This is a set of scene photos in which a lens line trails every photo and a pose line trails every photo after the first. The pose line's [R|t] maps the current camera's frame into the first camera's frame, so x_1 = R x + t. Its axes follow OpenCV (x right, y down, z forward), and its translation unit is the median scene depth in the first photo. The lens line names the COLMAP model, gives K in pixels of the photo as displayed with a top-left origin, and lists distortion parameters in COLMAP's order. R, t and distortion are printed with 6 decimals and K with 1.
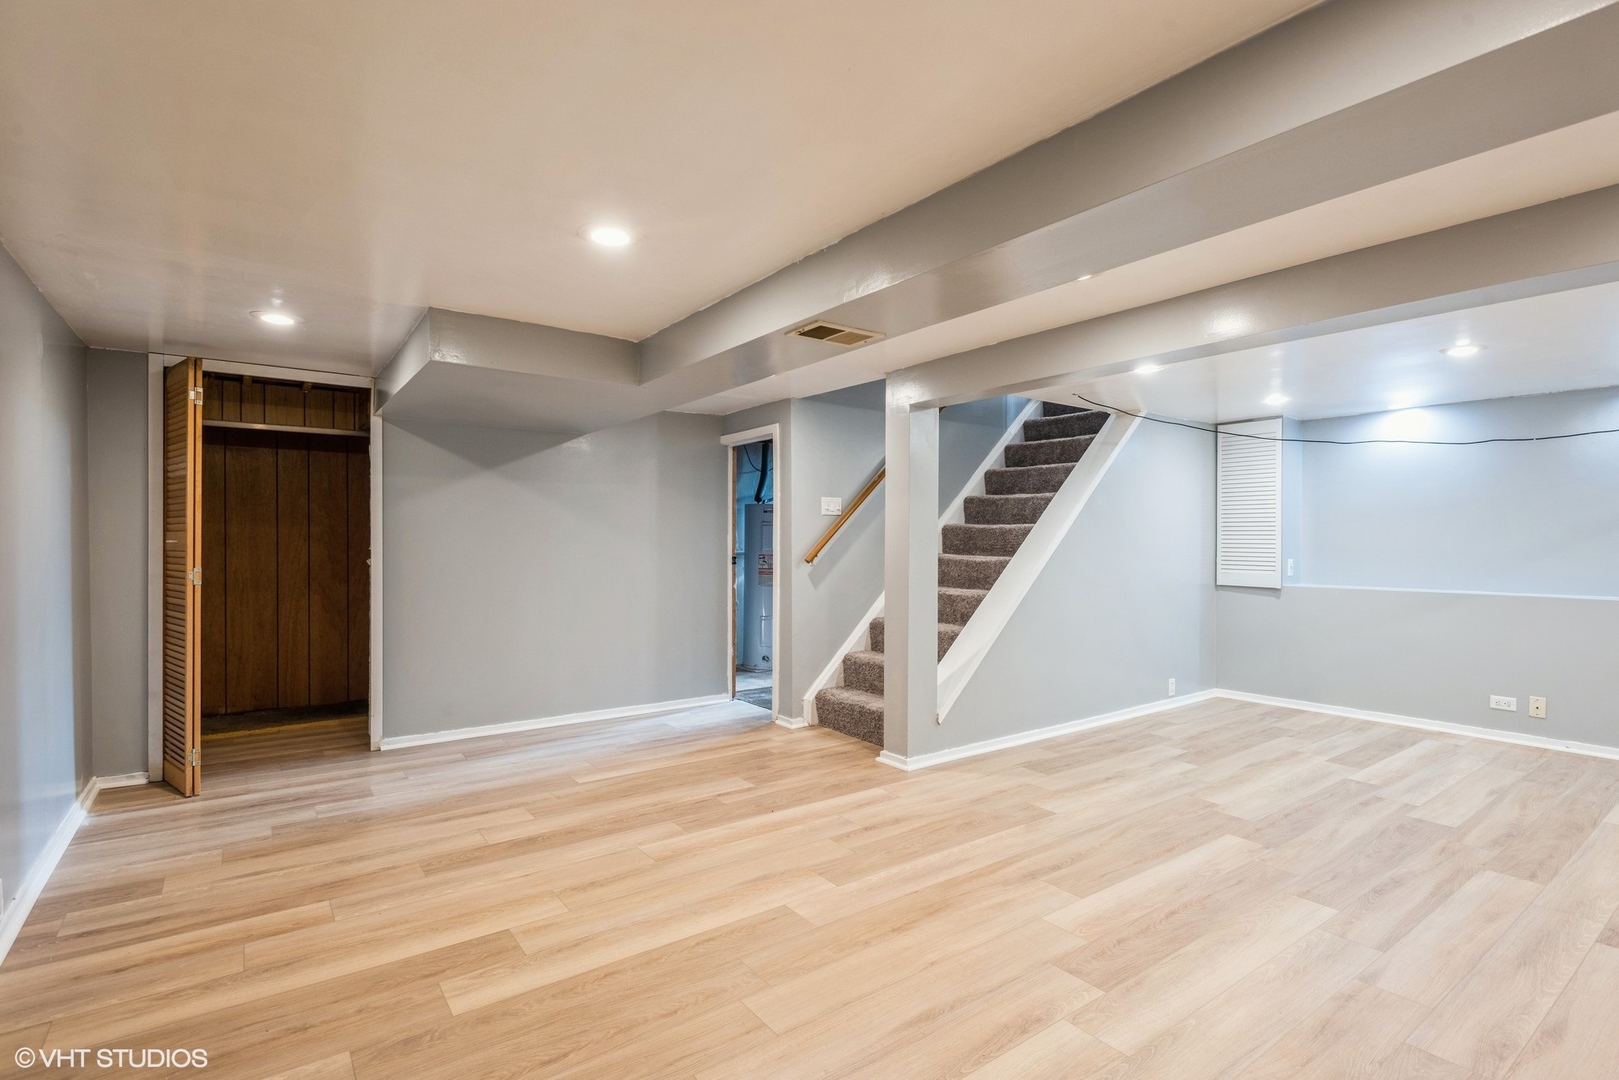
lens RADIAL K [[754.1, 0, 821.4], [0, 754.1, 535.4], [0, 0, 1]] dist [0.024502, -0.006946]
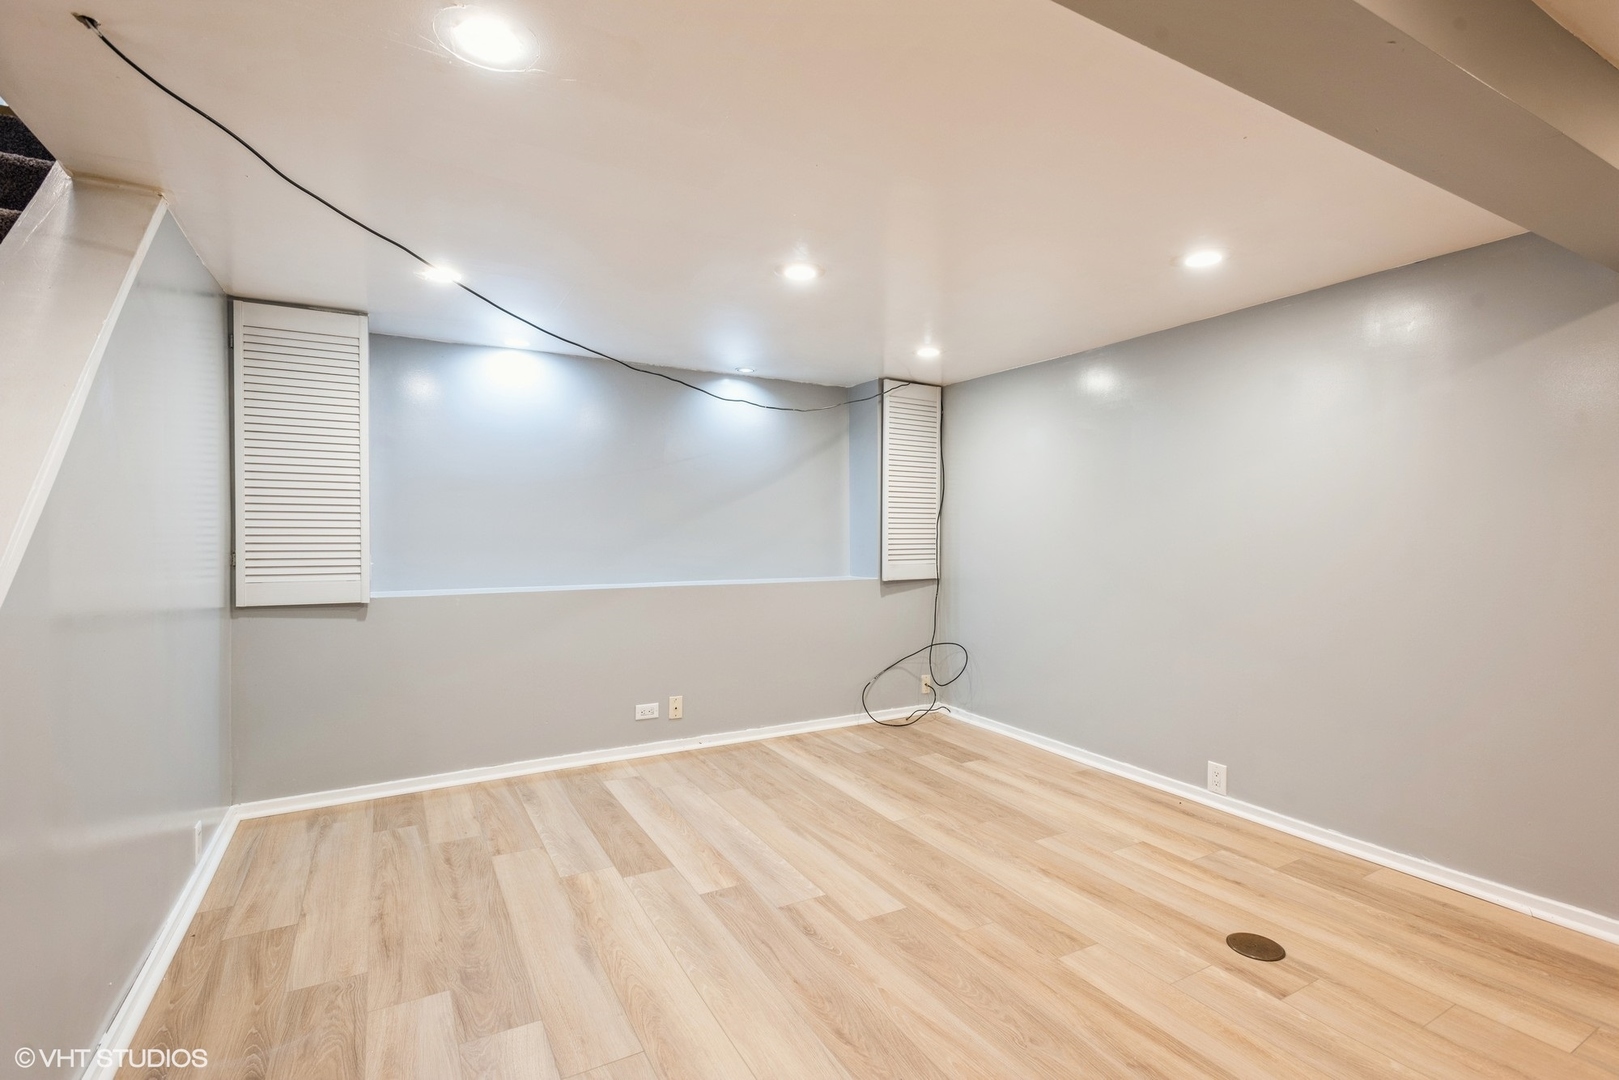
lens RADIAL K [[754.1, 0, 813.5], [0, 754.1, 542.8], [0, 0, 1]] dist [0.024502, -0.006946]
pose [[0.131871, -0.011724, 0.991197, 0.101644], [-0.002692, 0.999922, 0.012186, 0.025117], [-0.991263, -0.004276, 0.131830, 0.960437]]
